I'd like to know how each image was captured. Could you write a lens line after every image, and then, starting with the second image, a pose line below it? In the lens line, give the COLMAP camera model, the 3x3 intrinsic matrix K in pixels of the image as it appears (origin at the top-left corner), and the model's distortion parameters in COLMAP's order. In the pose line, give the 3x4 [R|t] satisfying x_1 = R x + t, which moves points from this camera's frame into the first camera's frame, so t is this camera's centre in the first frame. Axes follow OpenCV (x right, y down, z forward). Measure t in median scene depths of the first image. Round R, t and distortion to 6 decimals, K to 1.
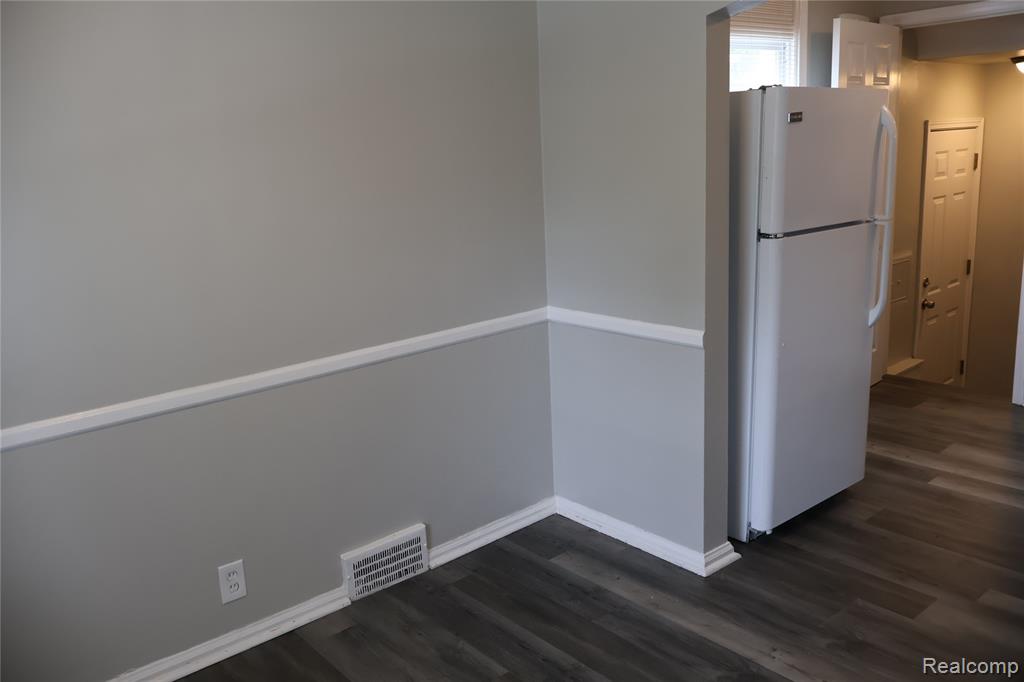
lens RADIAL K [[860.7, 0, 511.0], [0, 860.7, 345.0], [0, 0, 1]] dist [-0.004451, 0.004300]
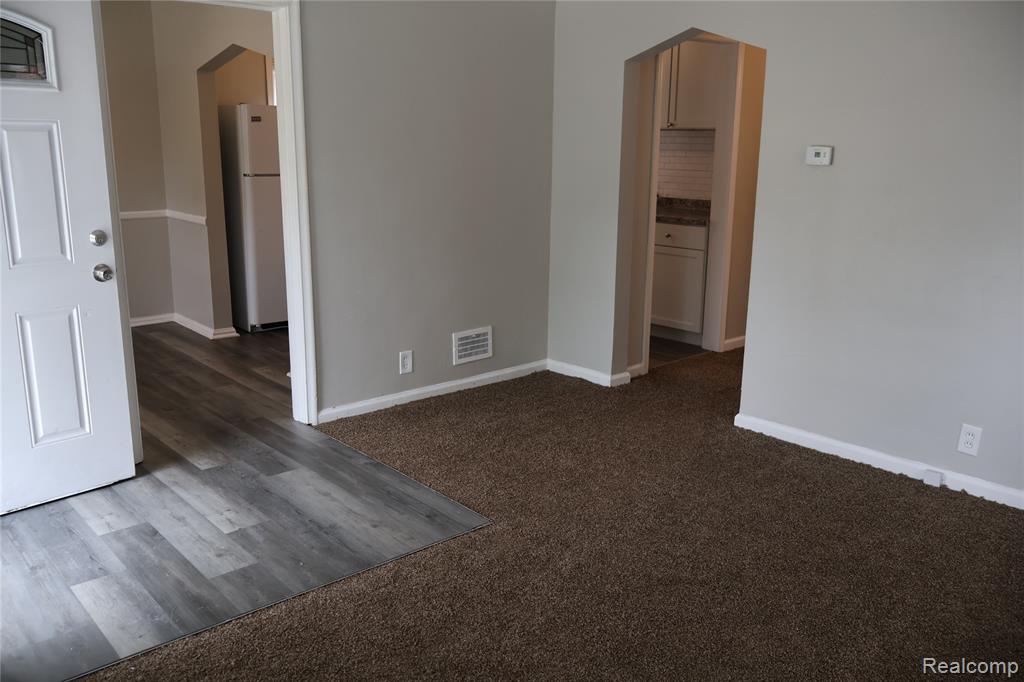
lens RADIAL K [[860.7, 0, 511.0], [0, 860.7, 345.0], [0, 0, 1]] dist [-0.004451, 0.004300]
pose [[0.997945, 0.061523, 0.017928, 0.883037], [-0.061622, 0.998087, 0.005035, 0.222783], [-0.017584, -0.006129, 0.999827, -1.046906]]
